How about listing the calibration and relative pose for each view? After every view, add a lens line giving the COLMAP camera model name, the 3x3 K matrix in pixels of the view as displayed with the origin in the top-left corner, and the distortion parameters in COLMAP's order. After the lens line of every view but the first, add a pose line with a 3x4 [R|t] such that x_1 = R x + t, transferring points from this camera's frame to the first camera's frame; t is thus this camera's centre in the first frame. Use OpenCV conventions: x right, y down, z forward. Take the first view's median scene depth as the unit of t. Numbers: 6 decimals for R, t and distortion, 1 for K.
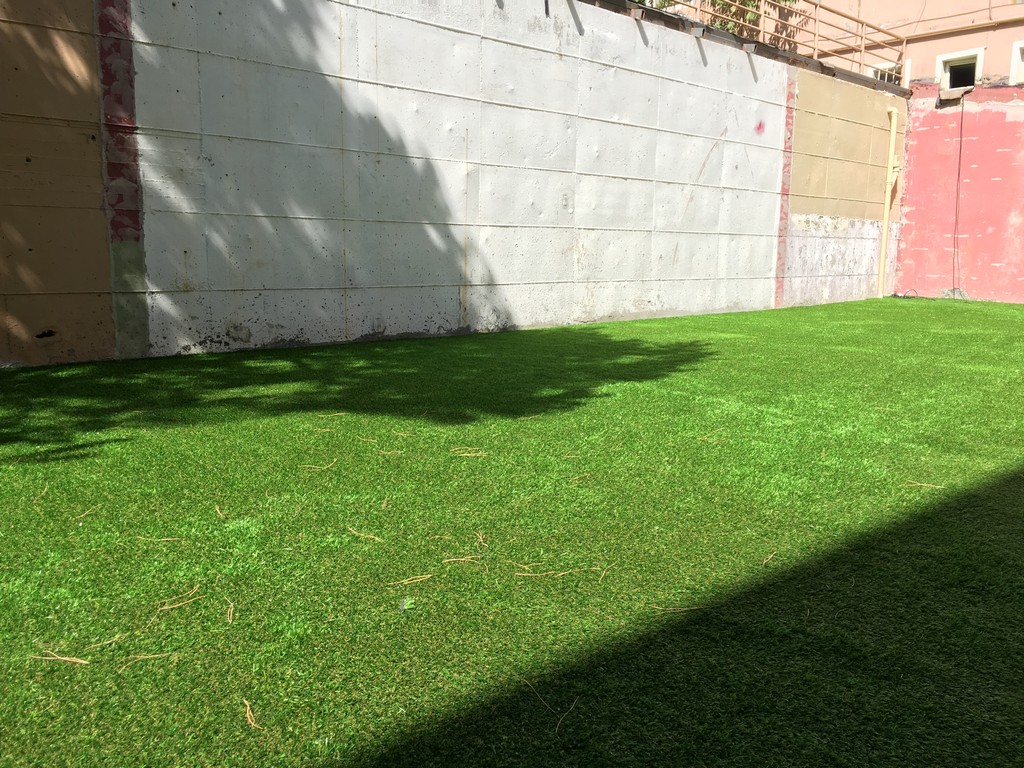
lens RADIAL K [[862.0, 0, 513.2], [0, 862.0, 383.1], [0, 0, 1]] dist [0.077115, -0.092860]
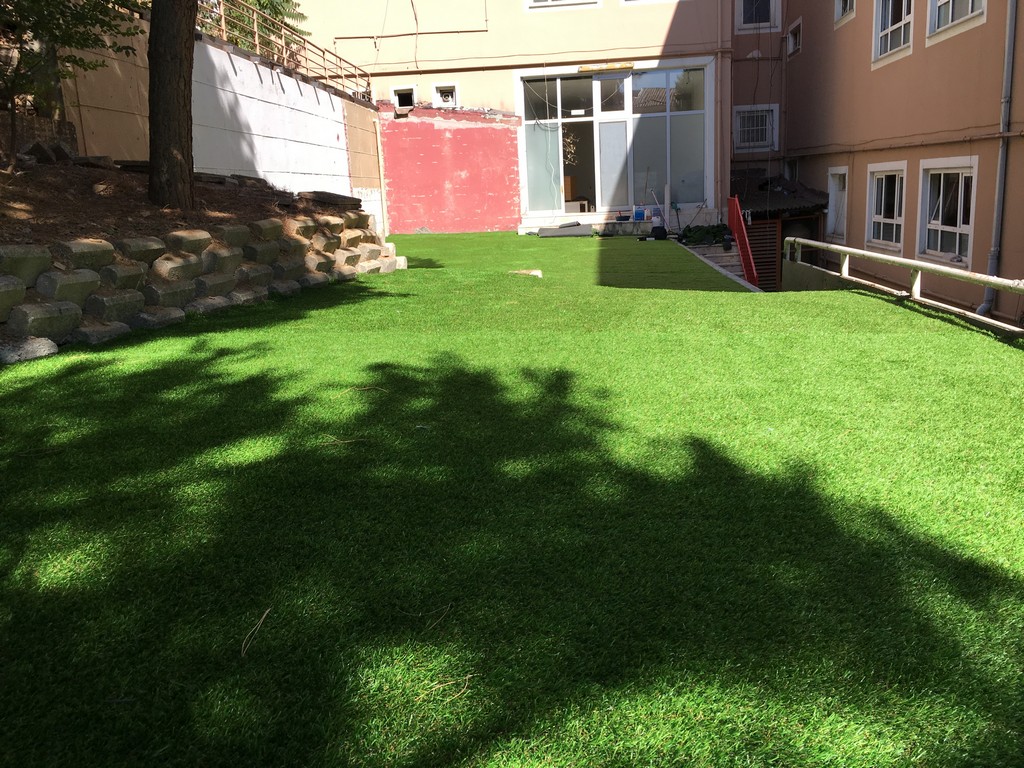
lens RADIAL K [[862.0, 0, 517.2], [0, 862.0, 374.4], [0, 0, 1]] dist [0.077115, -0.092860]
pose [[0.725280, -0.189710, 0.661800, -0.912405], [0.156941, 0.981533, 0.109369, 0.028698], [-0.670328, 0.024540, 0.741659, -0.622068]]
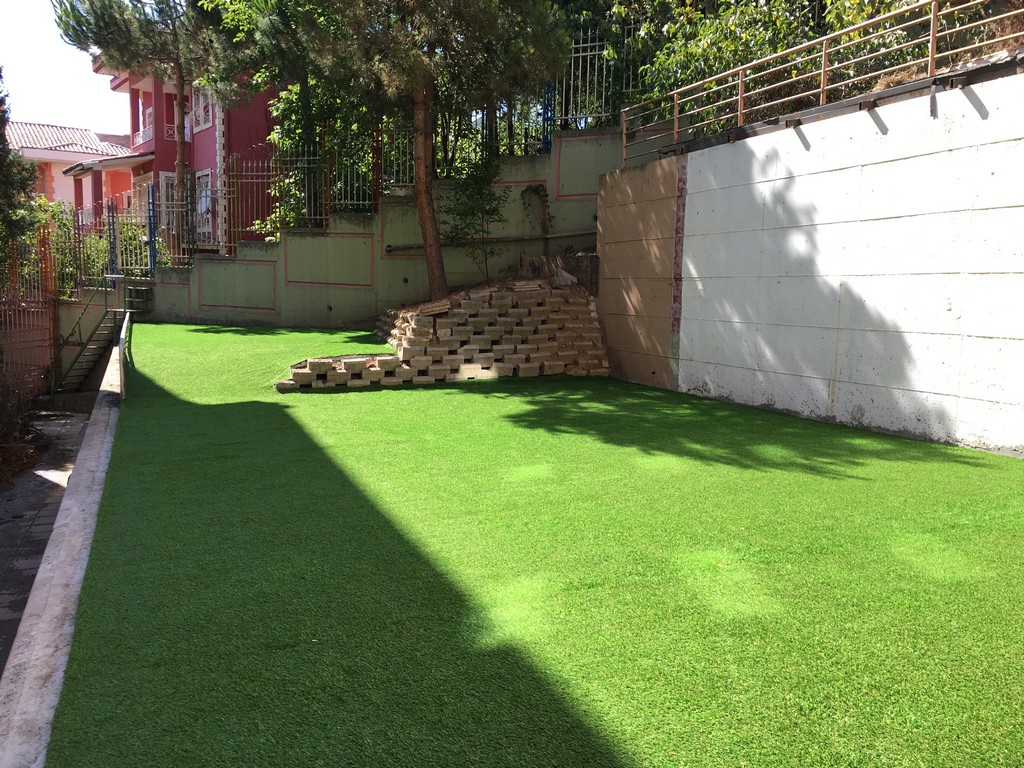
lens RADIAL K [[862.0, 0, 512.0], [0, 862.0, 382.1], [0, 0, 1]] dist [0.077115, -0.092860]
pose [[-0.339513, 0.085154, -0.936739, 1.200225], [-0.160368, 0.976072, 0.146853, -0.216762], [0.926829, 0.200082, -0.317733, 0.993944]]
